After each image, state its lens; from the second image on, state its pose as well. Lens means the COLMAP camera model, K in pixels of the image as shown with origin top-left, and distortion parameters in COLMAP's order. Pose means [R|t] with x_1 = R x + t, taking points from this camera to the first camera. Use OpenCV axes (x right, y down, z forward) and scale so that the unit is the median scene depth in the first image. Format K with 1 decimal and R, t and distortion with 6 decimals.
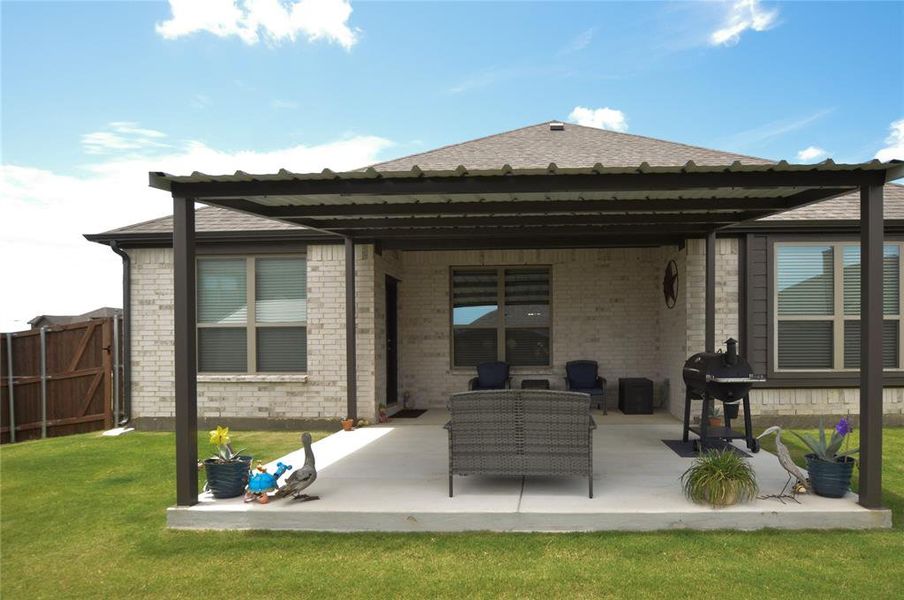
lens RADIAL K [[498.0, 0, 454.3], [0, 498.0, 325.0], [0, 0, 1]] dist [-0.022788, 0.000220]
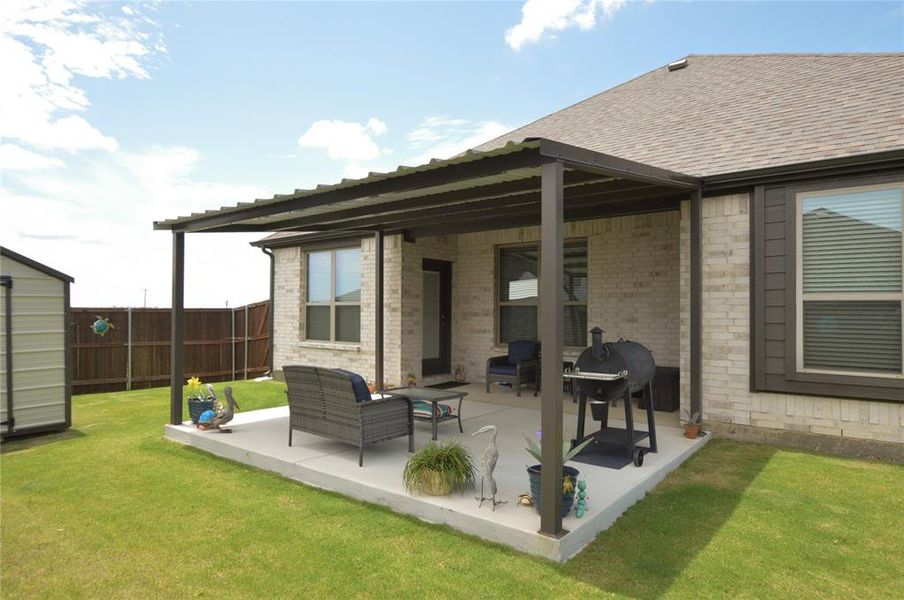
lens RADIAL K [[540.3, 0, 467.9], [0, 540.3, 276.1], [0, 0, 1]] dist [-0.013024, 0.002455]
pose [[0.814259, -0.026834, -0.579881, 0.687019], [0.015035, 0.999571, -0.025143, -0.031402], [0.580307, 0.011755, 0.814313, 0.070162]]
